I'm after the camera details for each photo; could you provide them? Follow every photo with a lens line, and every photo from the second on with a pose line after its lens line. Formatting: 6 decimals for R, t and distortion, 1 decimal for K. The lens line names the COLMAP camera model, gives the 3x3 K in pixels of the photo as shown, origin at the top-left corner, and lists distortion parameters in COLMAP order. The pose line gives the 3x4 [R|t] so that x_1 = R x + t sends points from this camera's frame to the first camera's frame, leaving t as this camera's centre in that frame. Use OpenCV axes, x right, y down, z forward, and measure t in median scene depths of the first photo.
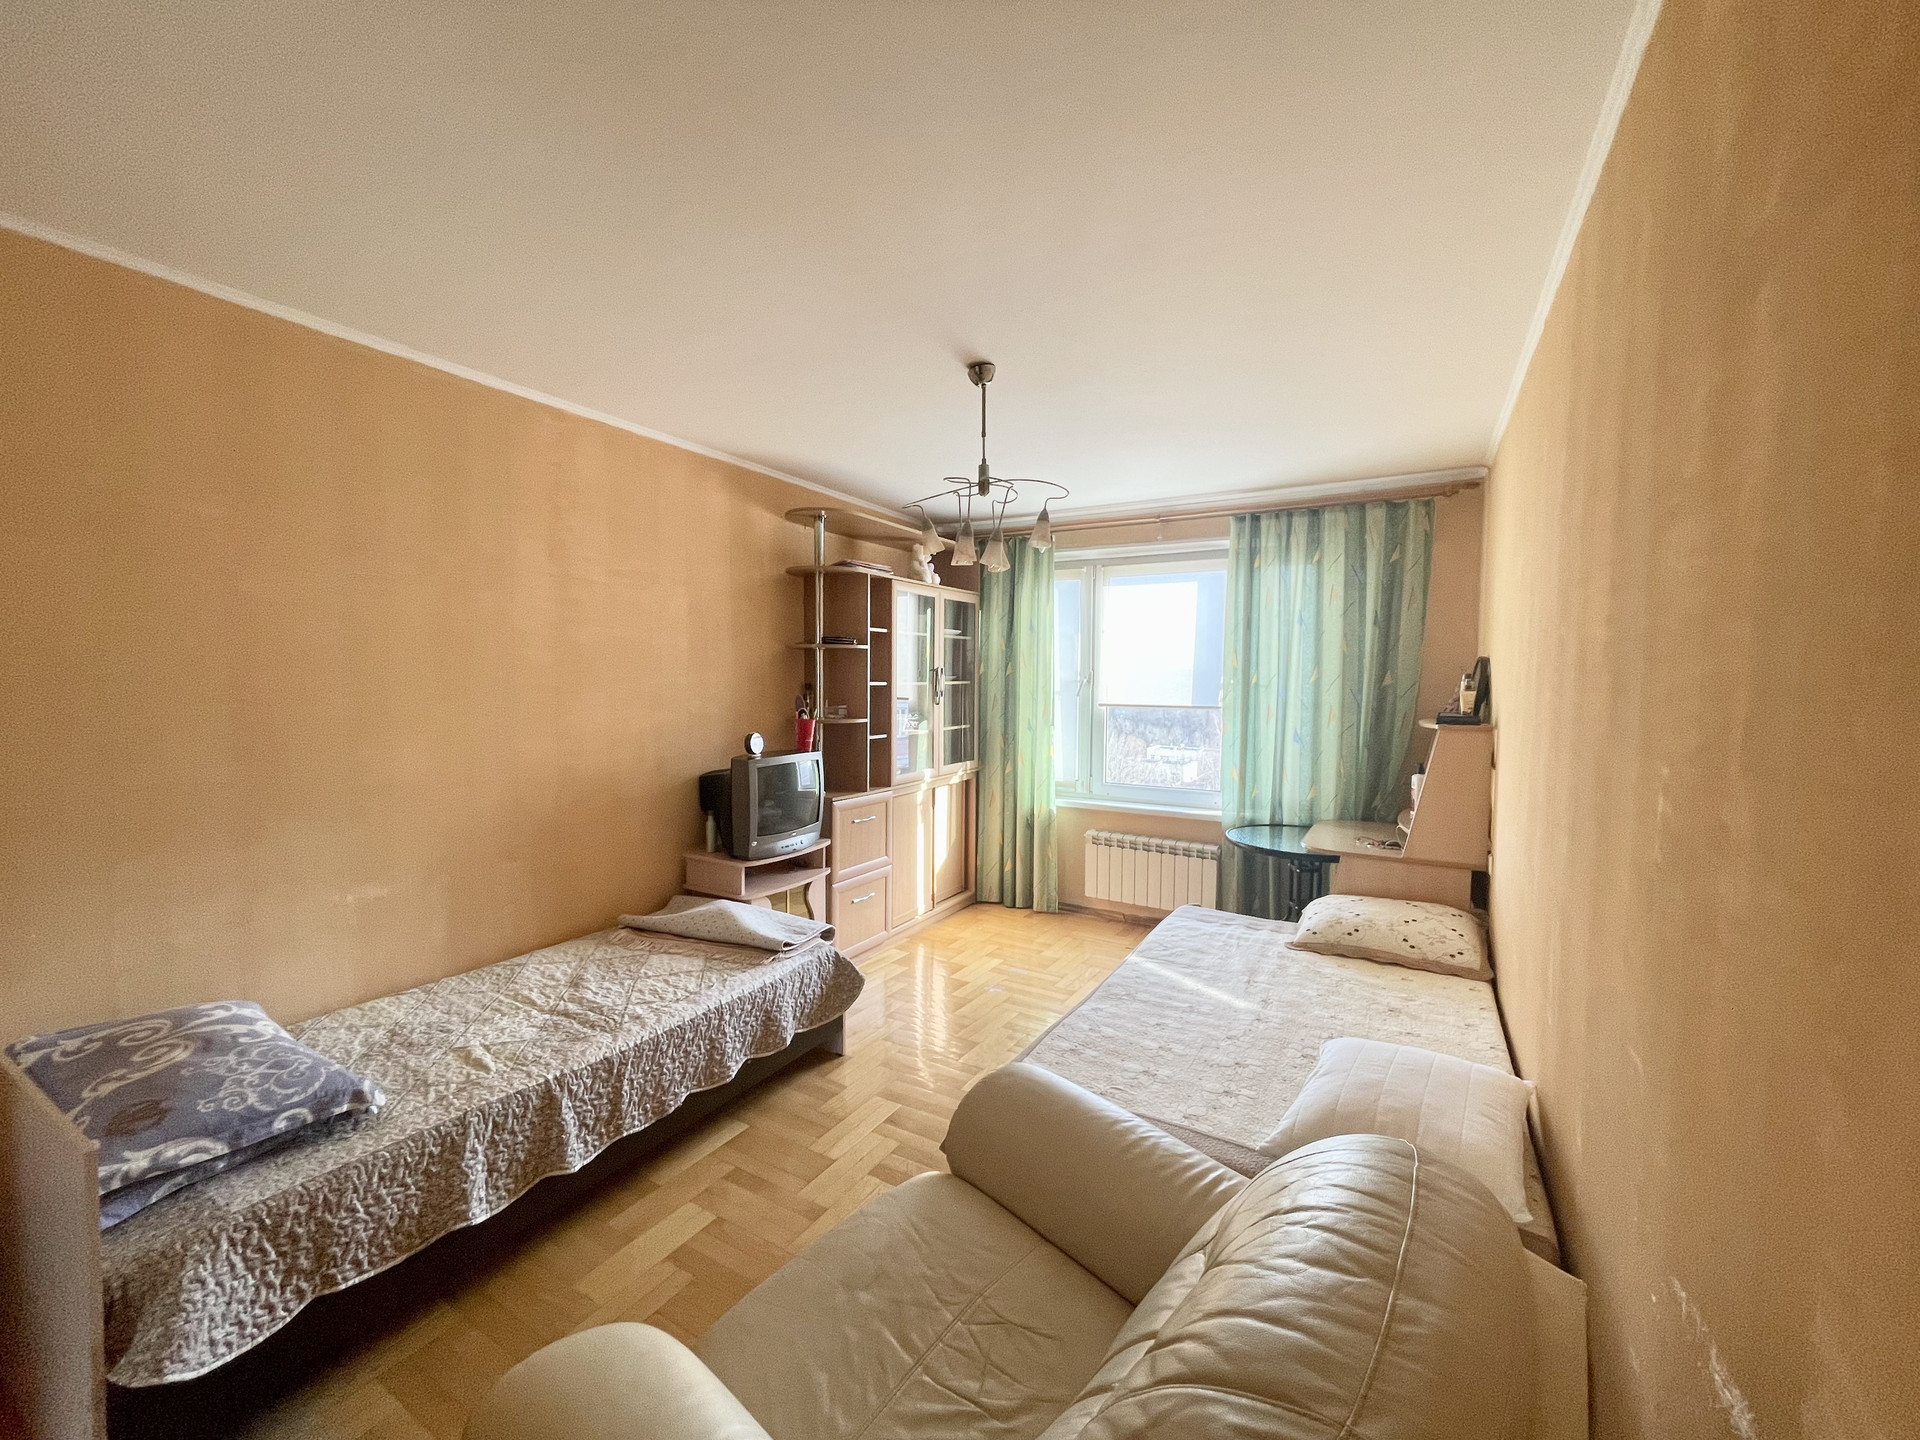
lens RADIAL K [[773.0, 0, 952.7], [0, 773.0, 718.4], [0, 0, 1]] dist [-0.004091, 0.000115]
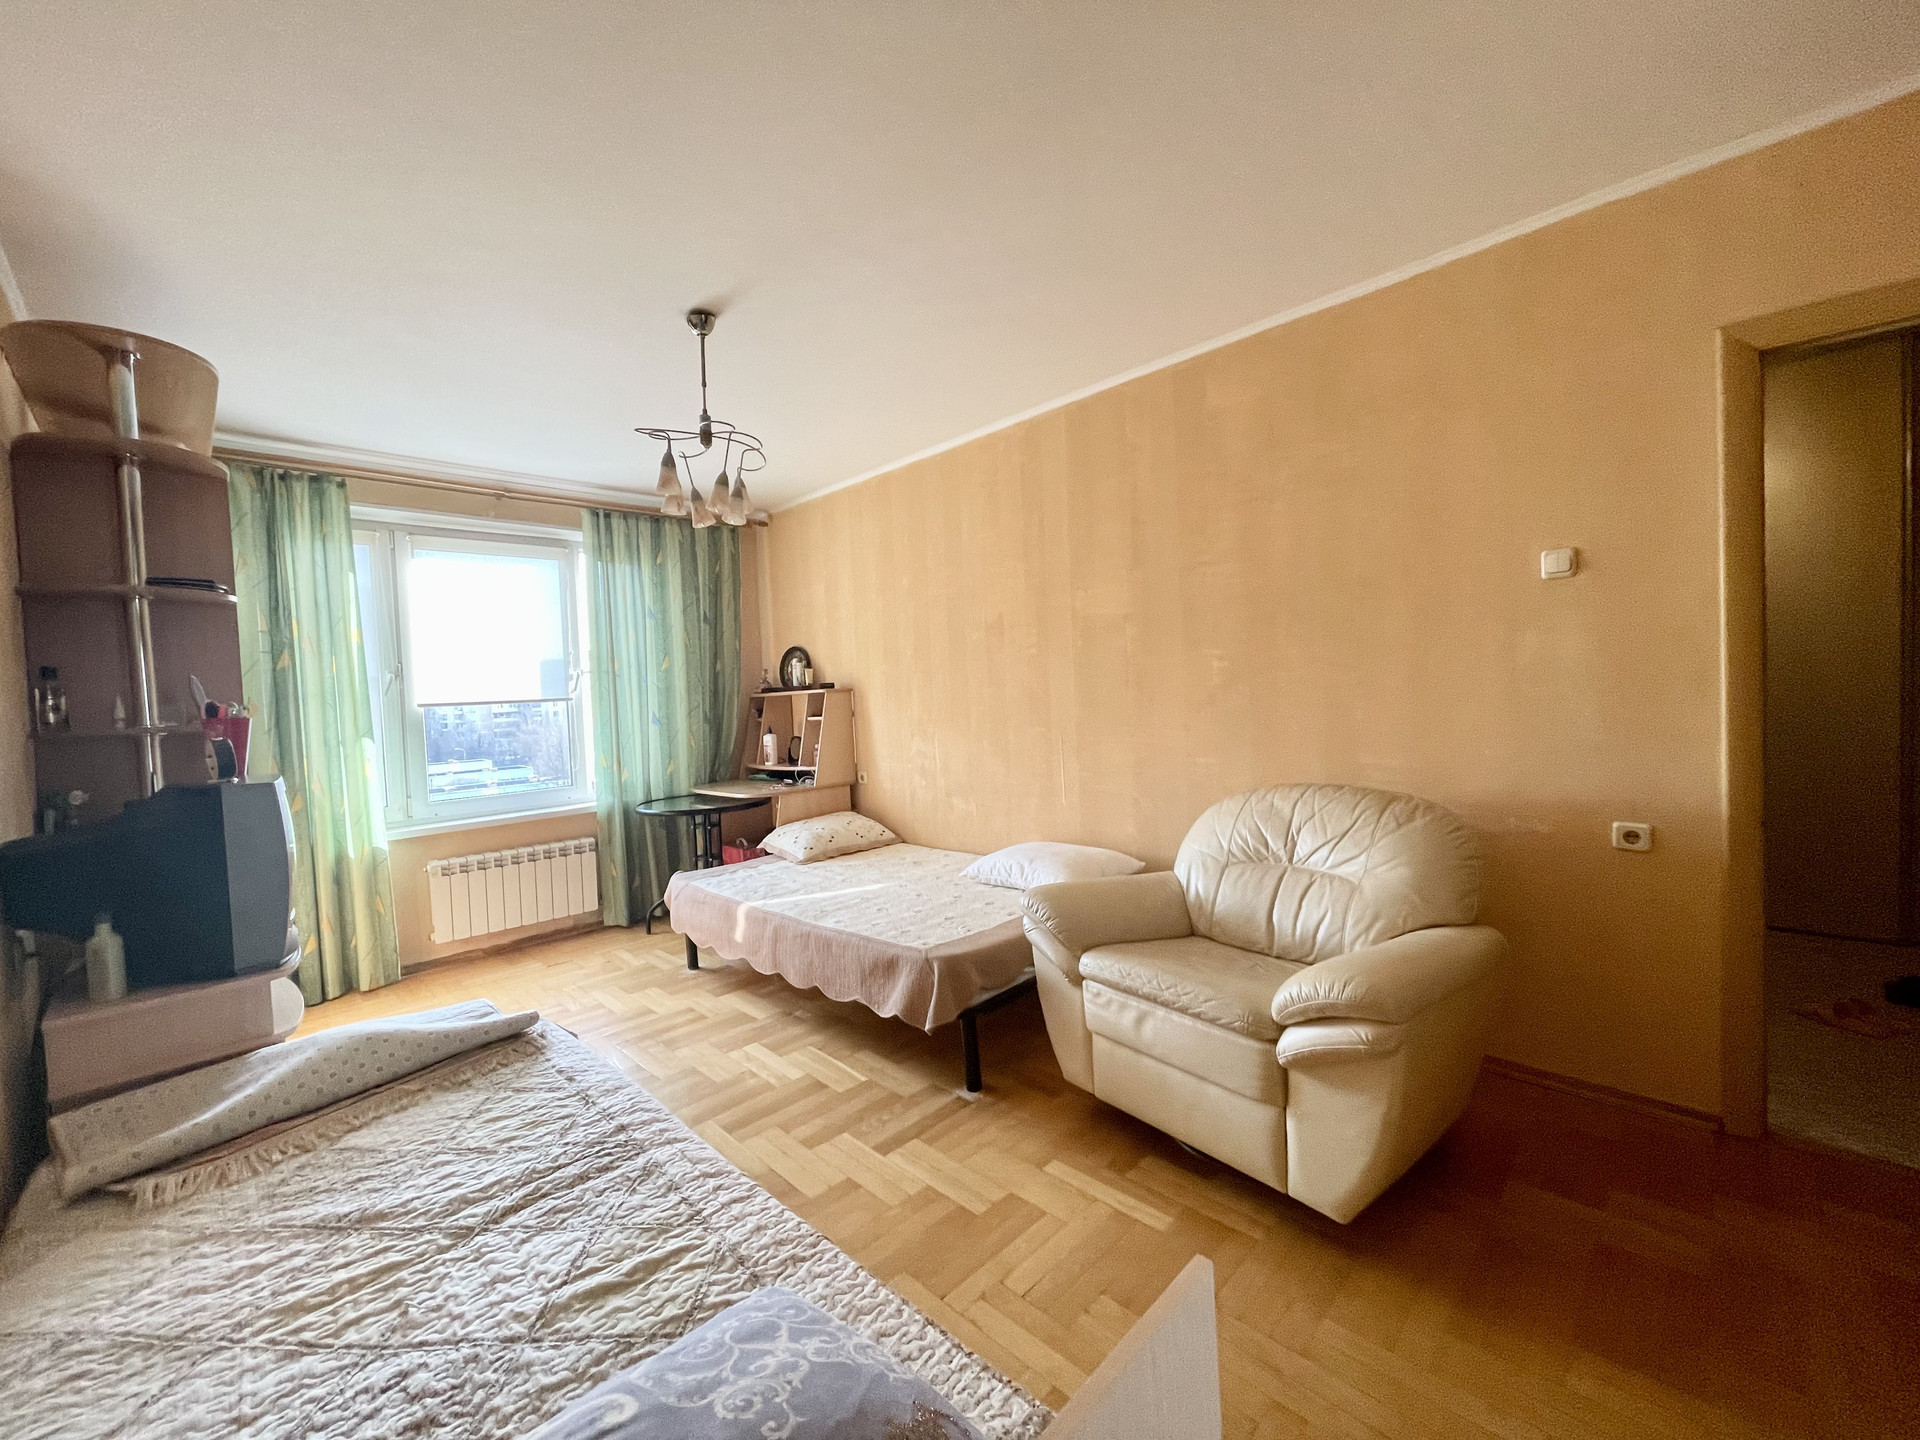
lens RADIAL K [[773.0, 0, 952.7], [0, 773.0, 718.4], [0, 0, 1]] dist [-0.004091, 0.000115]
pose [[0.249628, -0.053221, 0.966878, -0.788742], [0.100101, 0.994557, 0.028900, 0.050083], [-0.963154, 0.089571, 0.253597, 0.458488]]
